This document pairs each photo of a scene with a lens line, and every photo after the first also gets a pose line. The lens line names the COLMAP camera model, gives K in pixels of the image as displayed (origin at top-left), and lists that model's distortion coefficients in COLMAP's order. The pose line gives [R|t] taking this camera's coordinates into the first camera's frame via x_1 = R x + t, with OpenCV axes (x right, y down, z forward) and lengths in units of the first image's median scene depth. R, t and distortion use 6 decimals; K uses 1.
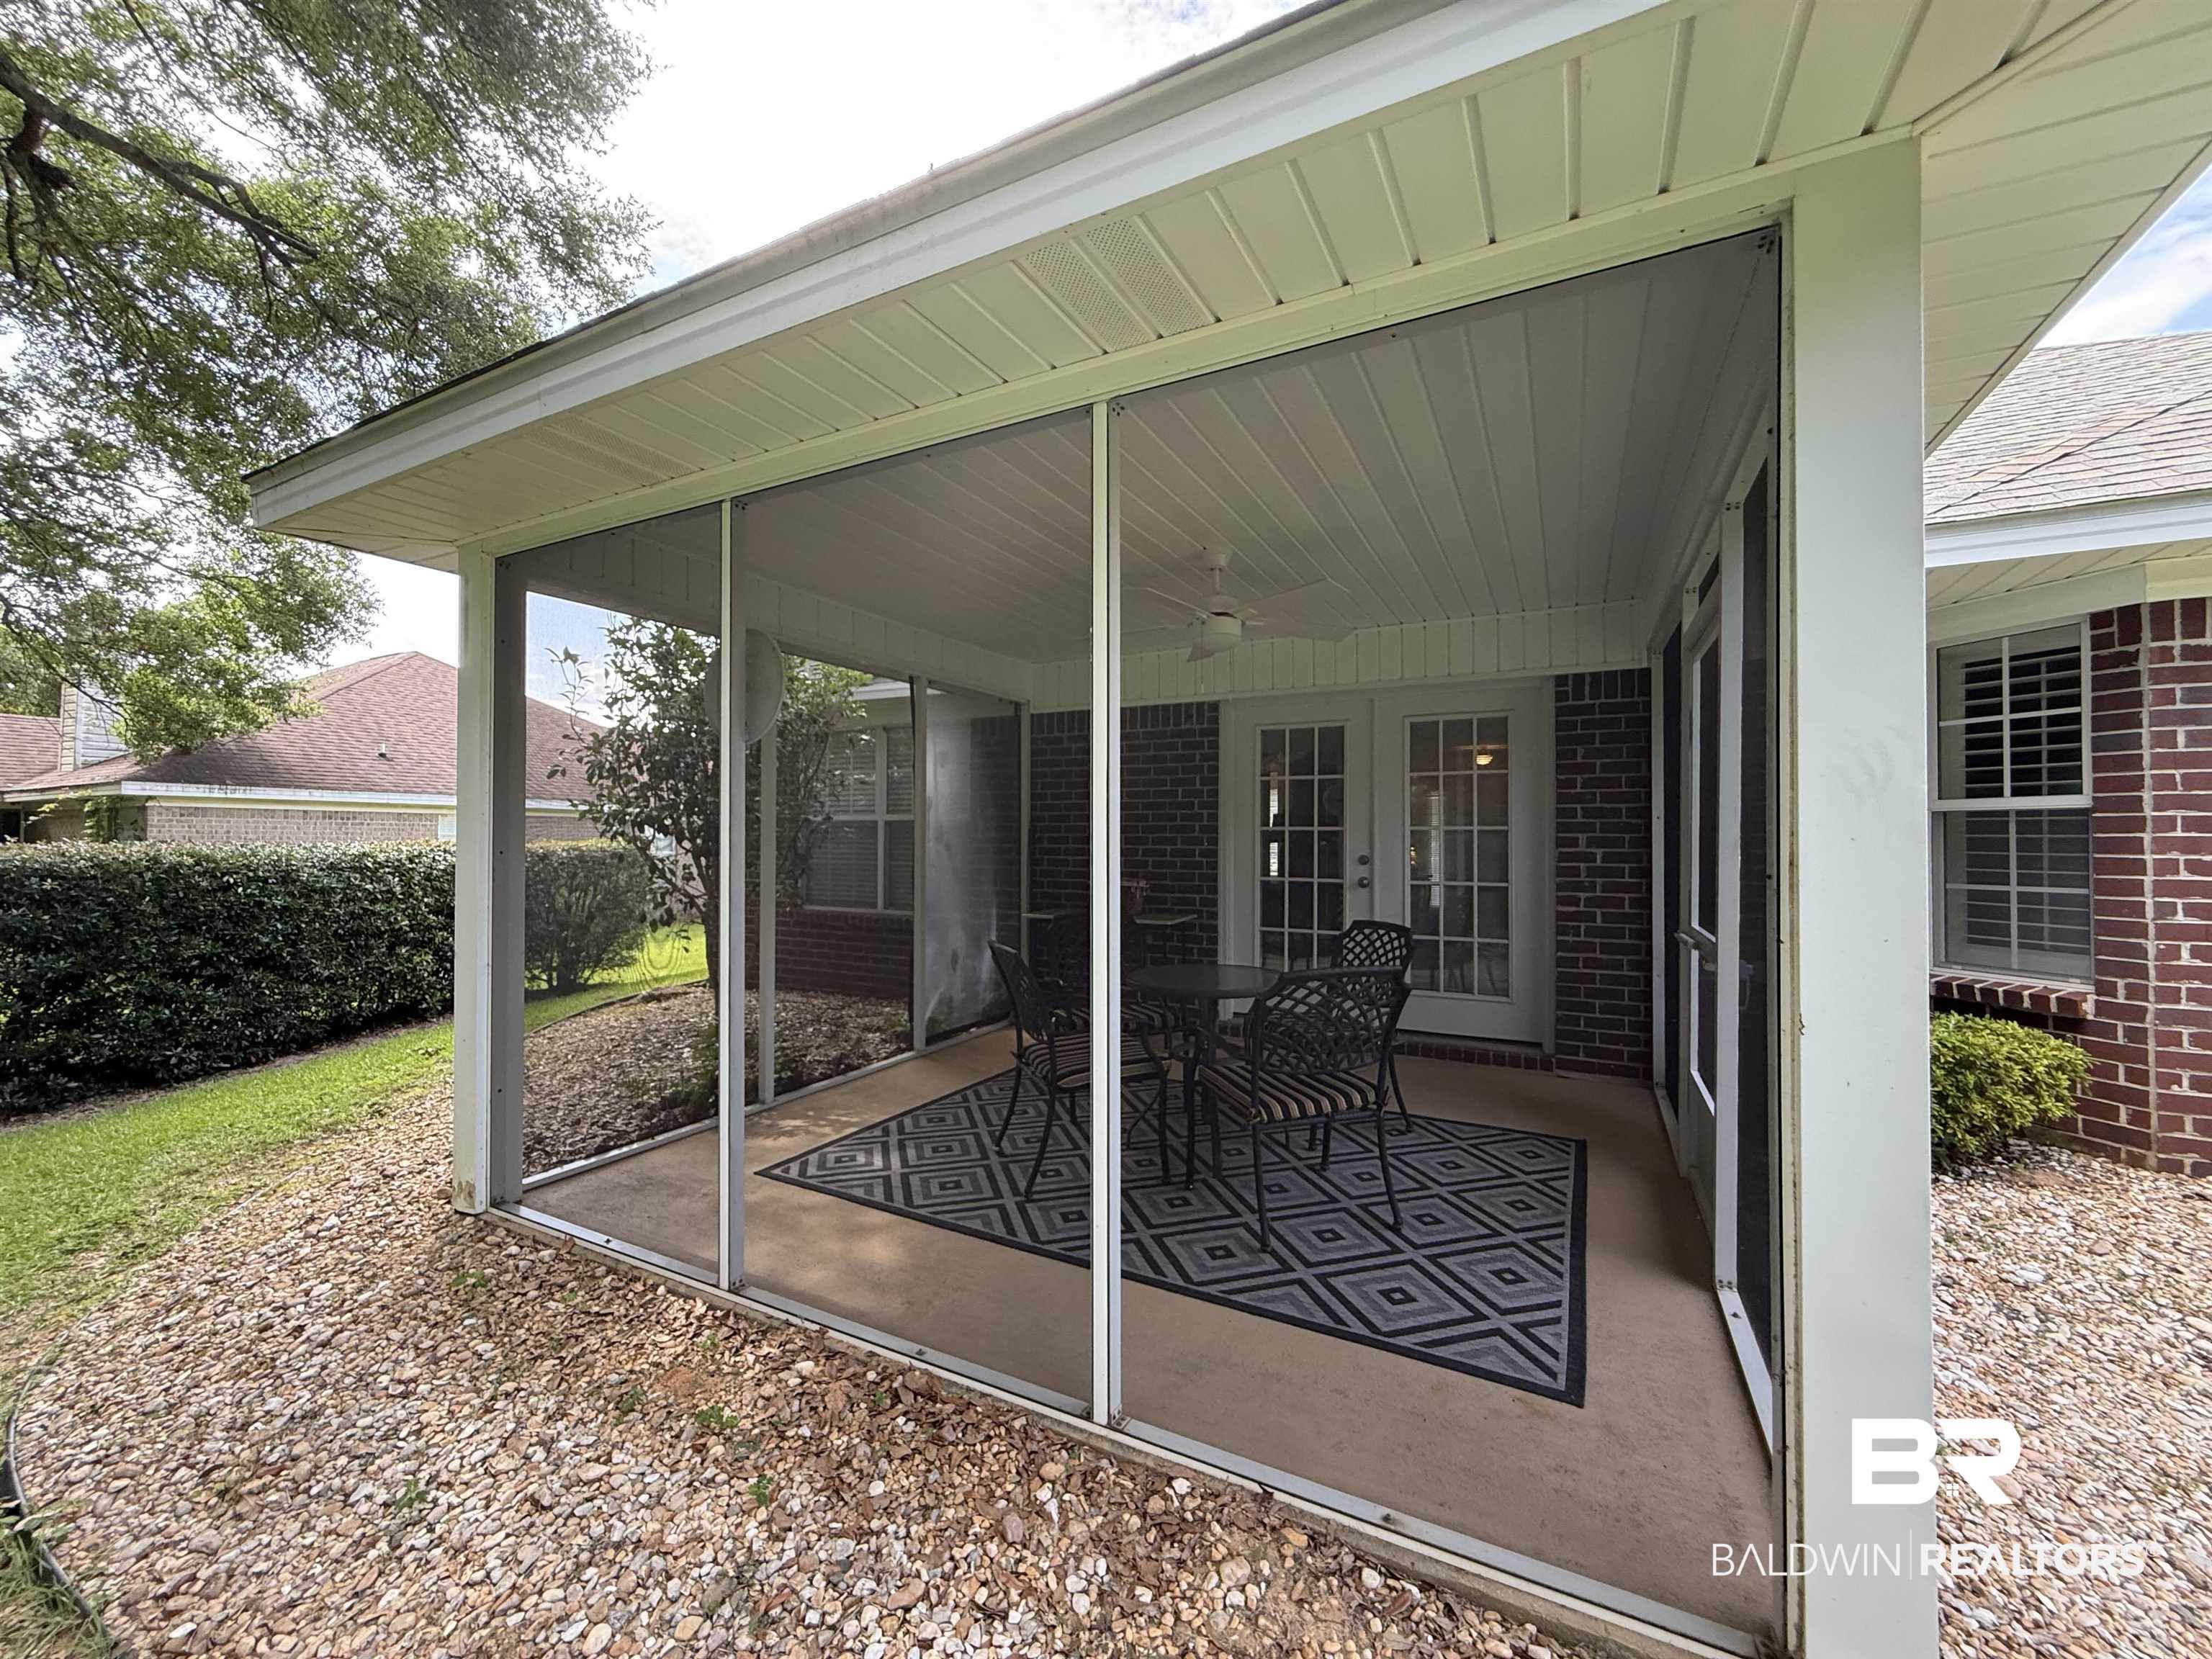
lens RADIAL K [[885.2, 0, 1090.5], [0, 885.2, 828.3], [0, 0, 1]] dist [0.000183, 0.000351]
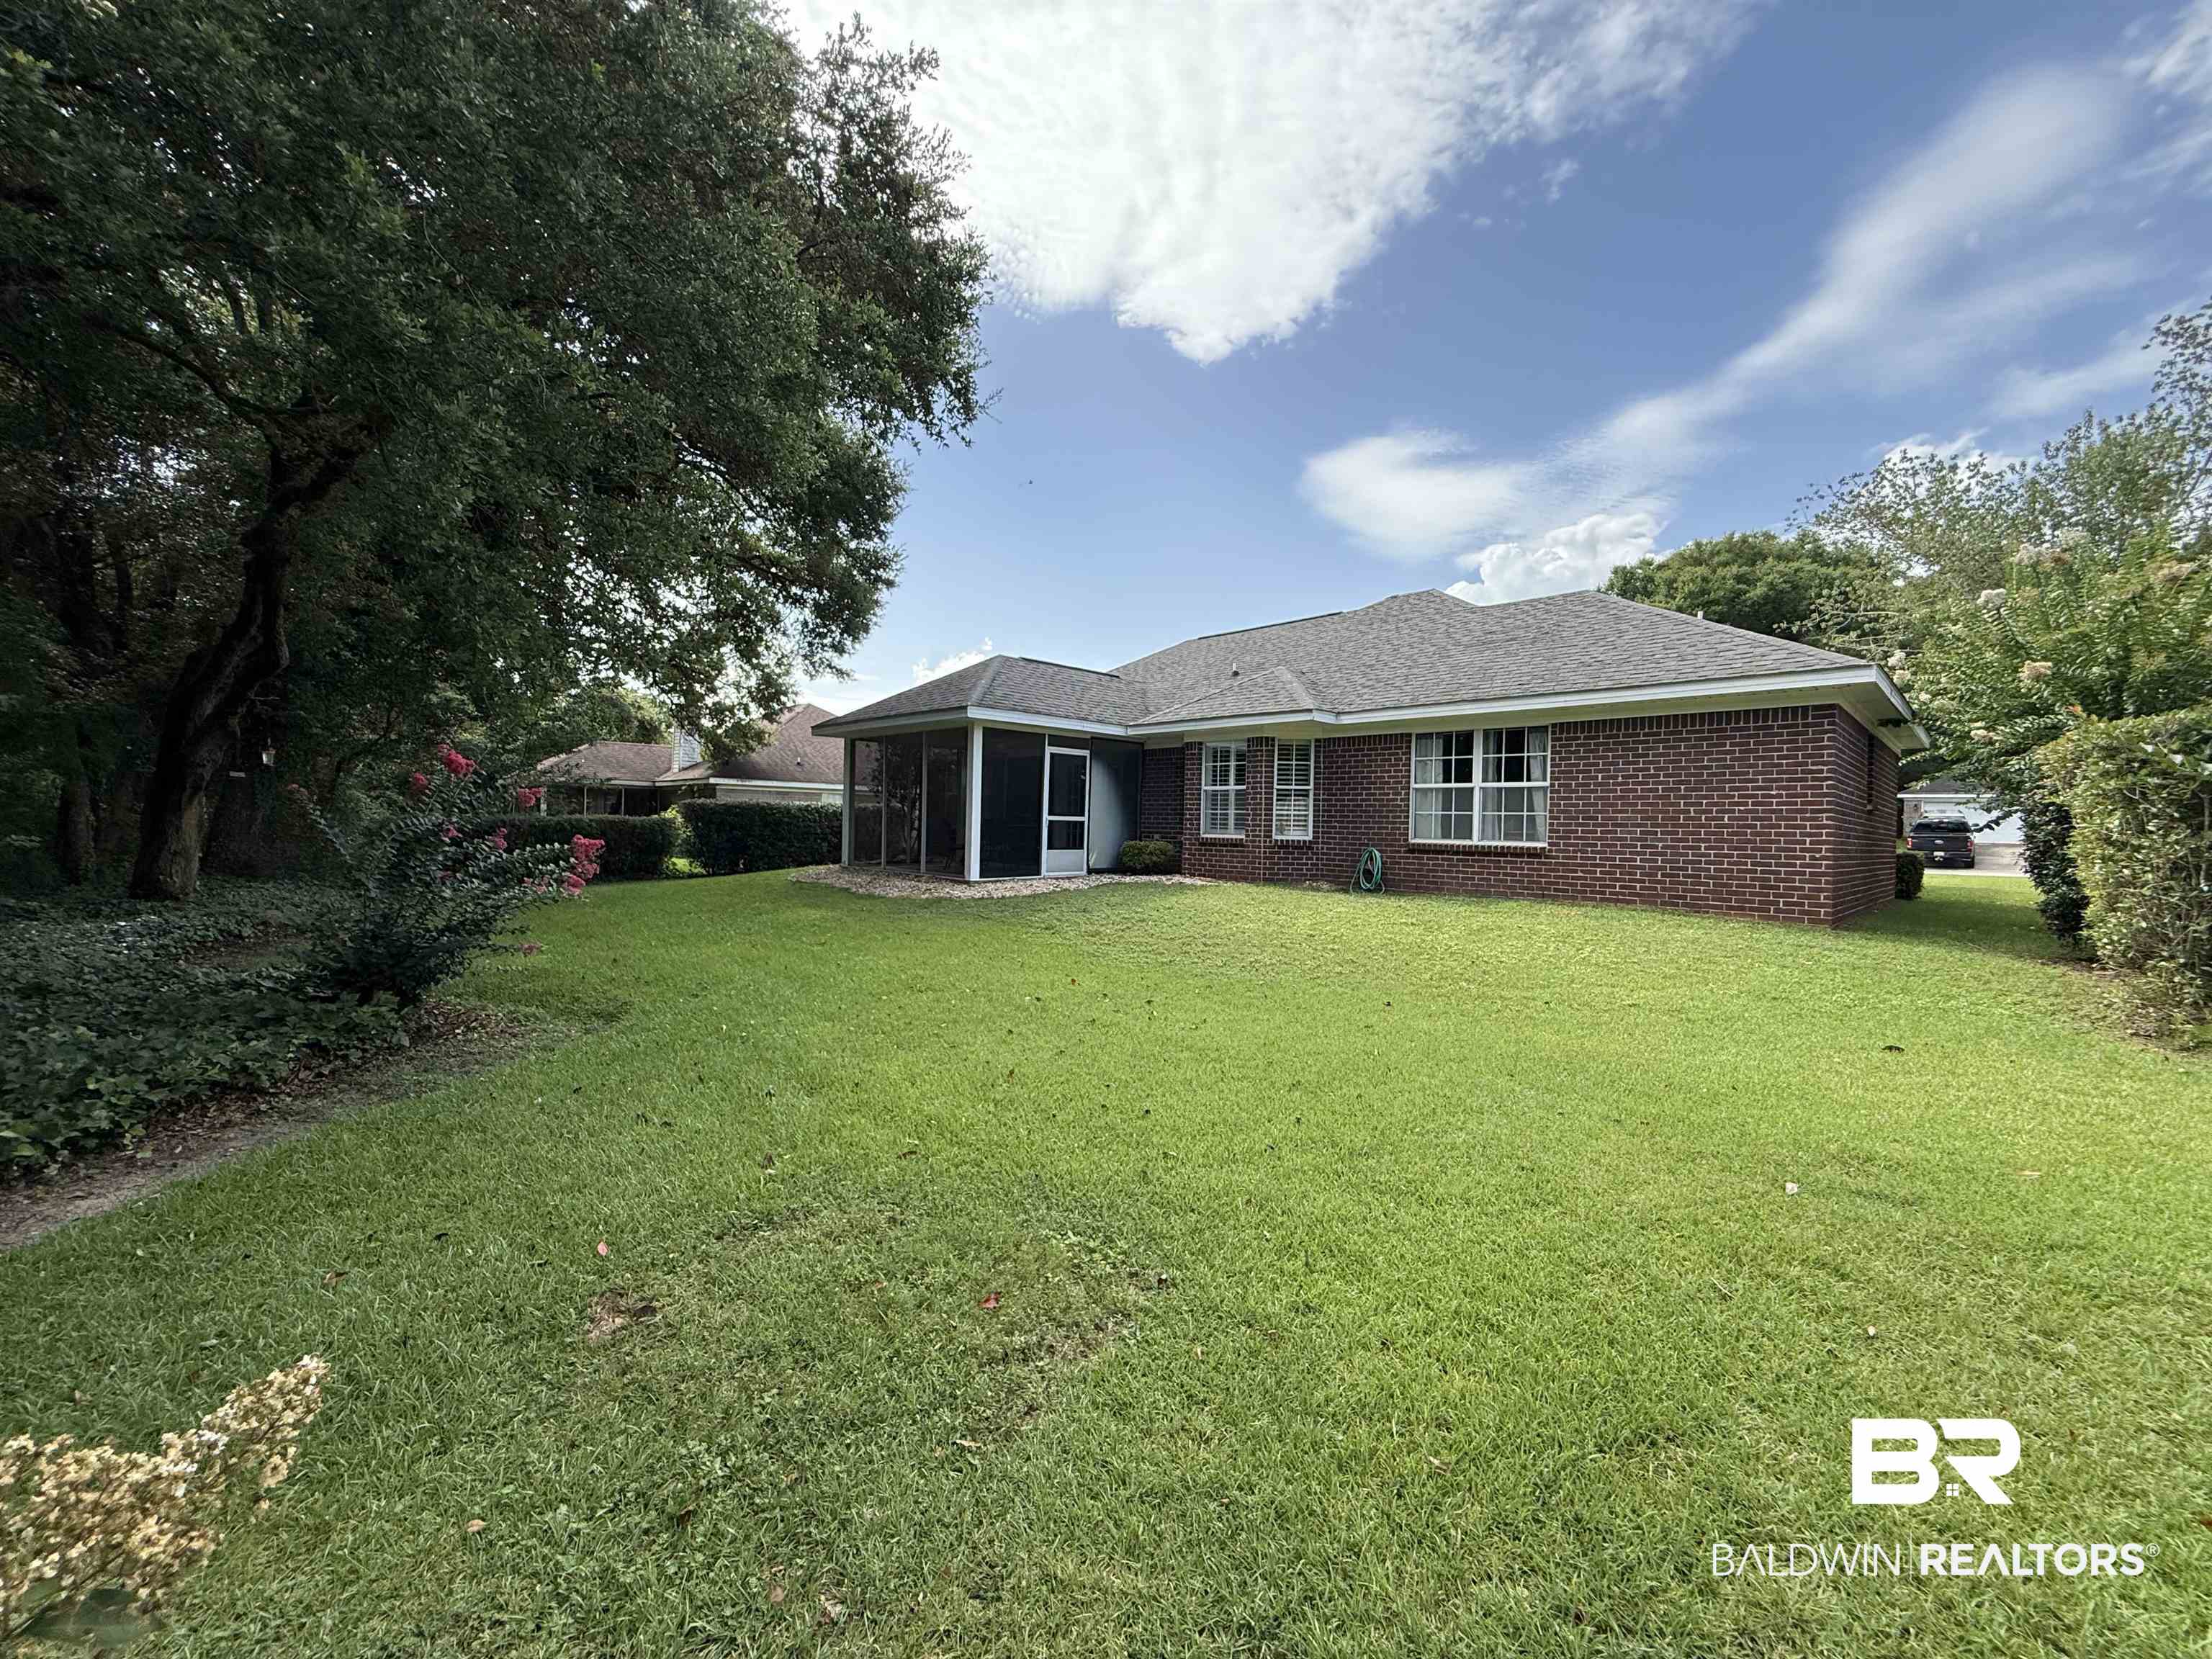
lens RADIAL K [[885.2, 0, 1090.5], [0, 885.2, 828.3], [0, 0, 1]] dist [0.000183, 0.000351]
pose [[0.948875, 0.011668, -0.315437, 0.554518], [-0.002942, 0.999600, 0.028123, 0.010046], [0.315639, -0.025757, 0.948530, -0.843295]]
